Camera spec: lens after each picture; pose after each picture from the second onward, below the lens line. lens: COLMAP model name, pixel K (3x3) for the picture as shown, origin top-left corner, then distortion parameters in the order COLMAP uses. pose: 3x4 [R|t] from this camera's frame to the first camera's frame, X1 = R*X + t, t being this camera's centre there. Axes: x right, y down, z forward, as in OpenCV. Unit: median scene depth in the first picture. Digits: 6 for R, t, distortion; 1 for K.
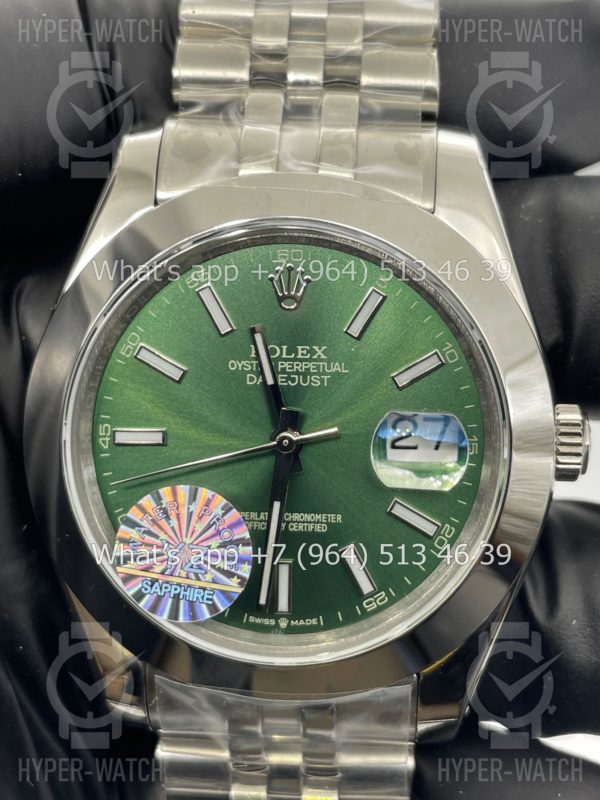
lens RADIAL K [[1248.4, 0, 301.8], [0, 1248.4, 400.2], [0, 0, 1]] dist [0.144961, 0.000000]
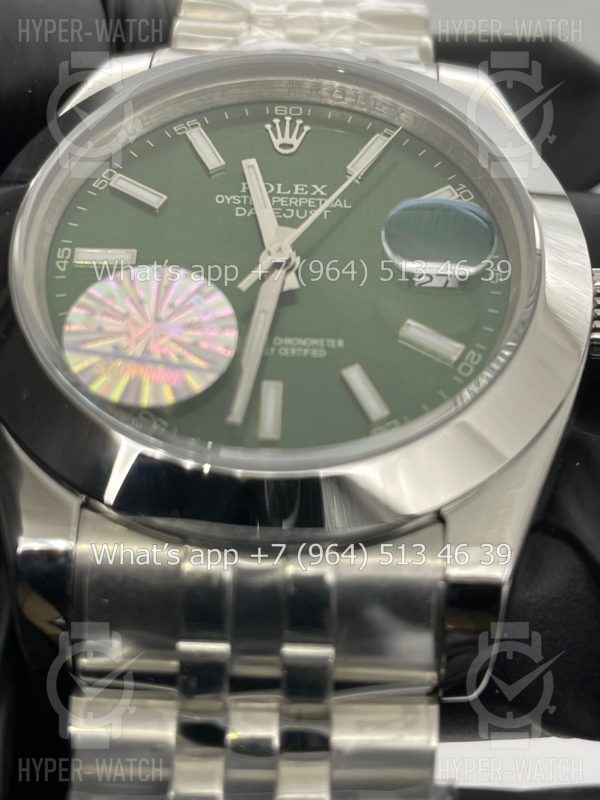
lens RADIAL K [[1248.4, 0, 306.9], [0, 1248.4, 402.0], [0, 0, 1]] dist [0.144961, 0.000000]
pose [[0.997097, 0.052916, 0.054741, -0.035184], [-0.010545, 0.808040, -0.589034, 0.610941], [-0.075403, 0.586747, 0.806252, 0.364667]]
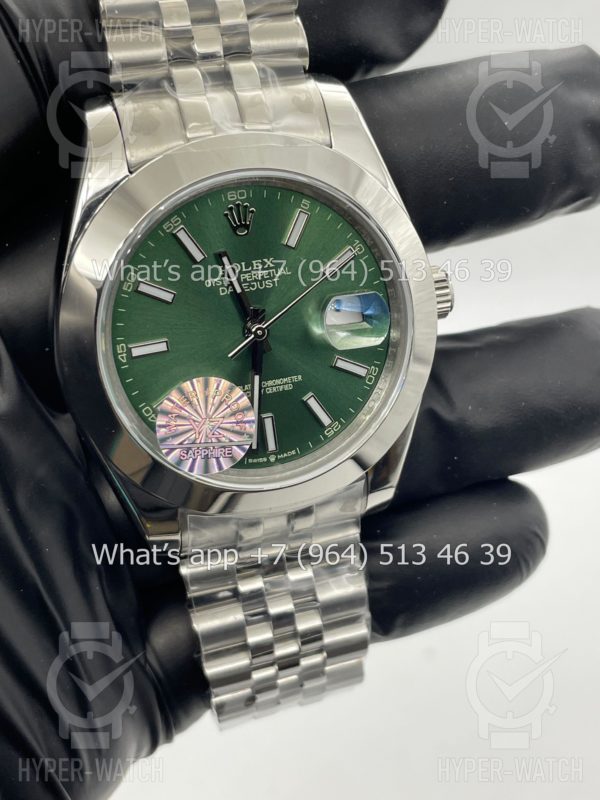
lens RADIAL K [[1248.4, 0, 305.0], [0, 1248.4, 401.3], [0, 0, 1]] dist [0.144961, 0.000000]
pose [[0.934533, -0.209674, 0.287549, -0.372667], [0.160941, 0.969661, 0.183997, -0.136183], [-0.317405, -0.125673, 0.939926, -0.317146]]
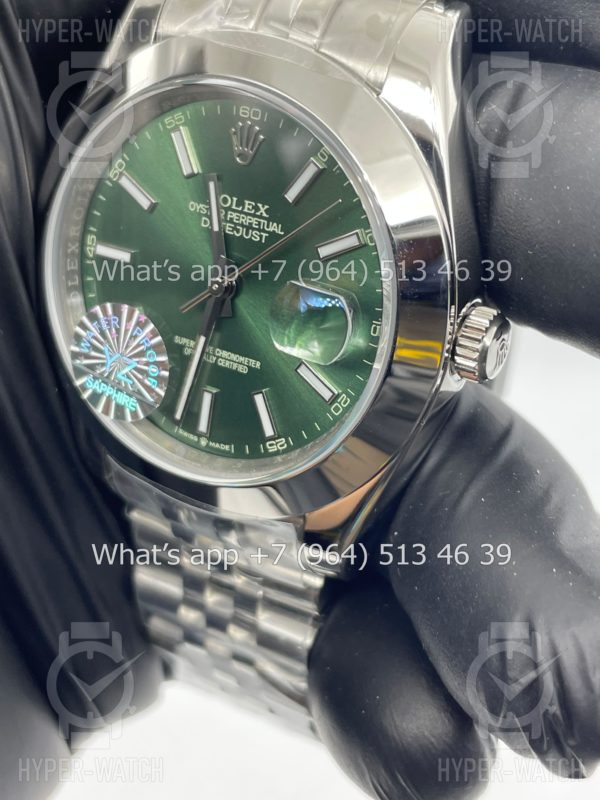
lens RADIAL K [[1248.4, 0, 302.5], [0, 1248.4, 386.9], [0, 0, 1]] dist [0.144961, 0.000000]
pose [[0.895811, 0.243646, -0.371697, 0.475744], [-0.165965, 0.959226, 0.228784, -0.142965], [0.412284, -0.143258, 0.899722, 0.033992]]
